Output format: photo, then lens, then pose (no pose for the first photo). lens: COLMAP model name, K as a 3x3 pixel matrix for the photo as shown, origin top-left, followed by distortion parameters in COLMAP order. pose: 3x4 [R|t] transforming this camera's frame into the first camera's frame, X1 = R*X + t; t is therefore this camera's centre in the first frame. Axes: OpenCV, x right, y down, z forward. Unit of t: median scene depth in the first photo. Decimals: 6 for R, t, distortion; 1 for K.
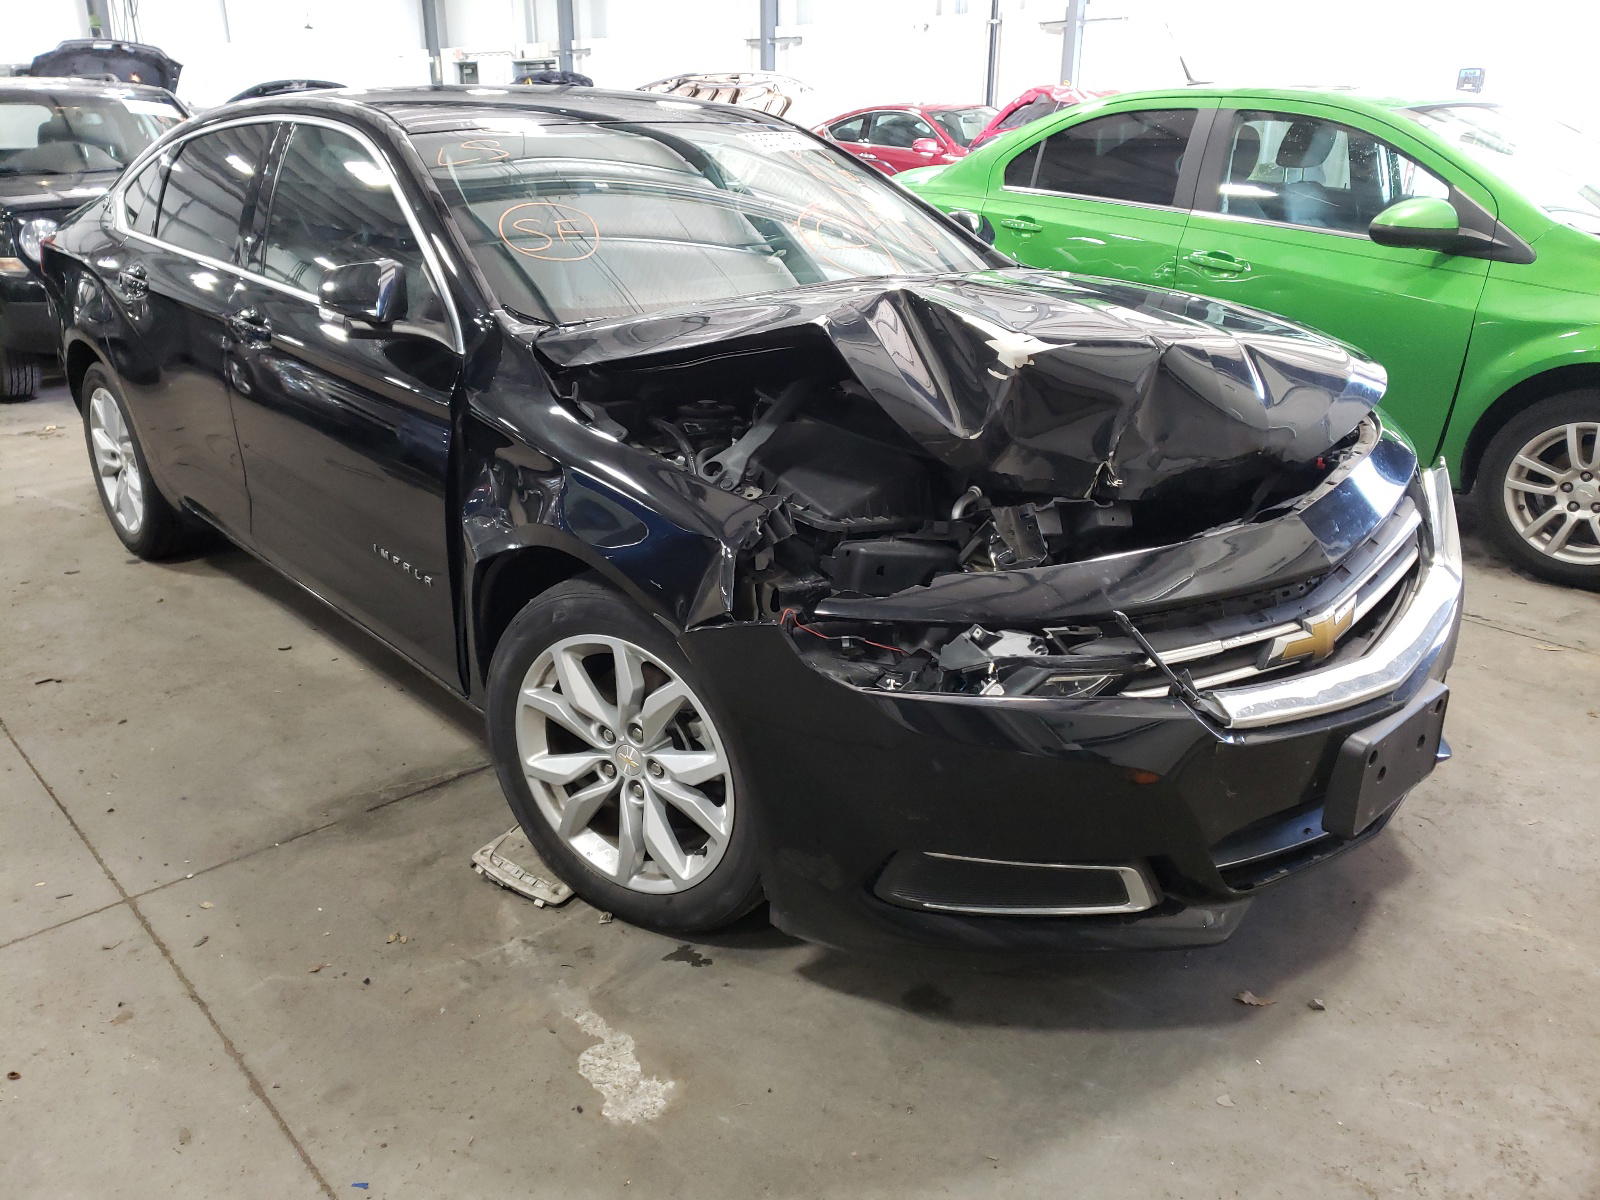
lens RADIAL K [[1226.5, 0, 800.2], [0, 1226.5, 556.0], [0, 0, 1]] dist [0.031298, -0.001427]
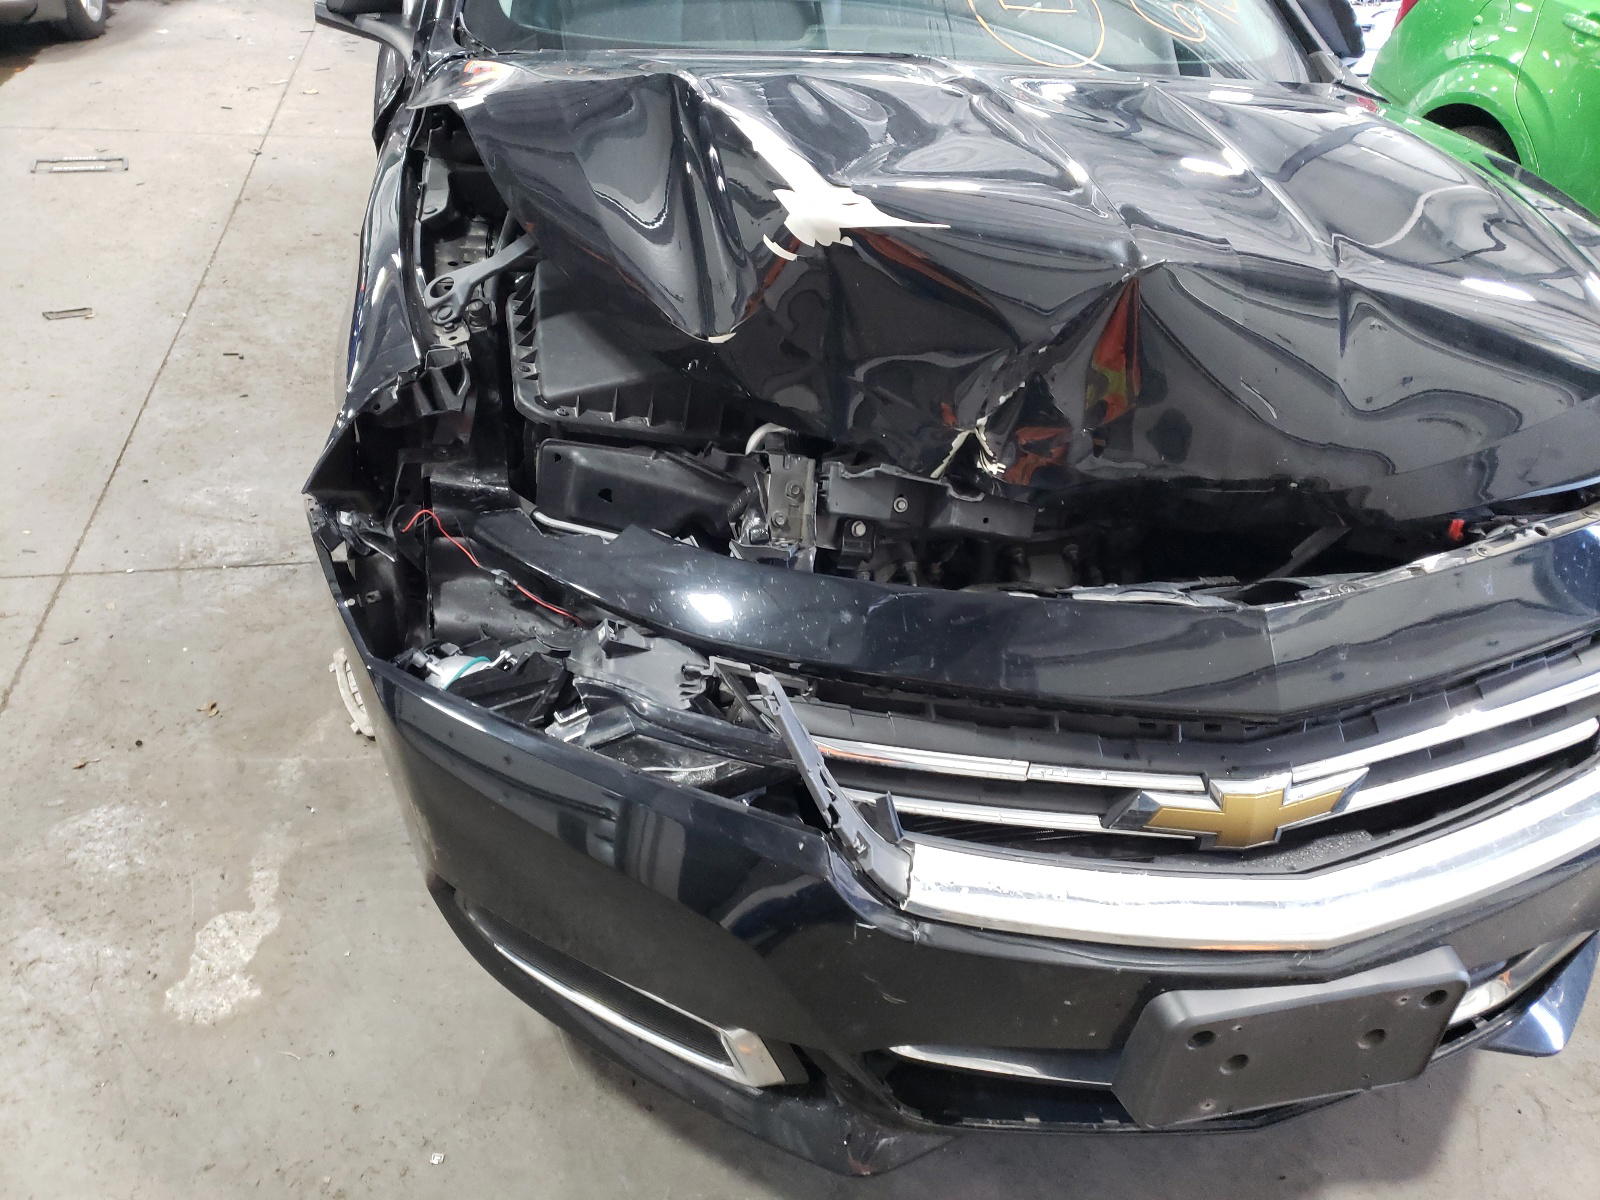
lens RADIAL K [[1253.4, 0, 800.0], [0, 1253.4, 600.0], [0, 0, 1]] dist [0.034669, 0.000817]
pose [[0.871721, 0.327938, -0.364086, 0.434895], [-0.241302, 0.933988, 0.263514, -0.144307], [0.426468, -0.141856, 0.893309, 0.392693]]
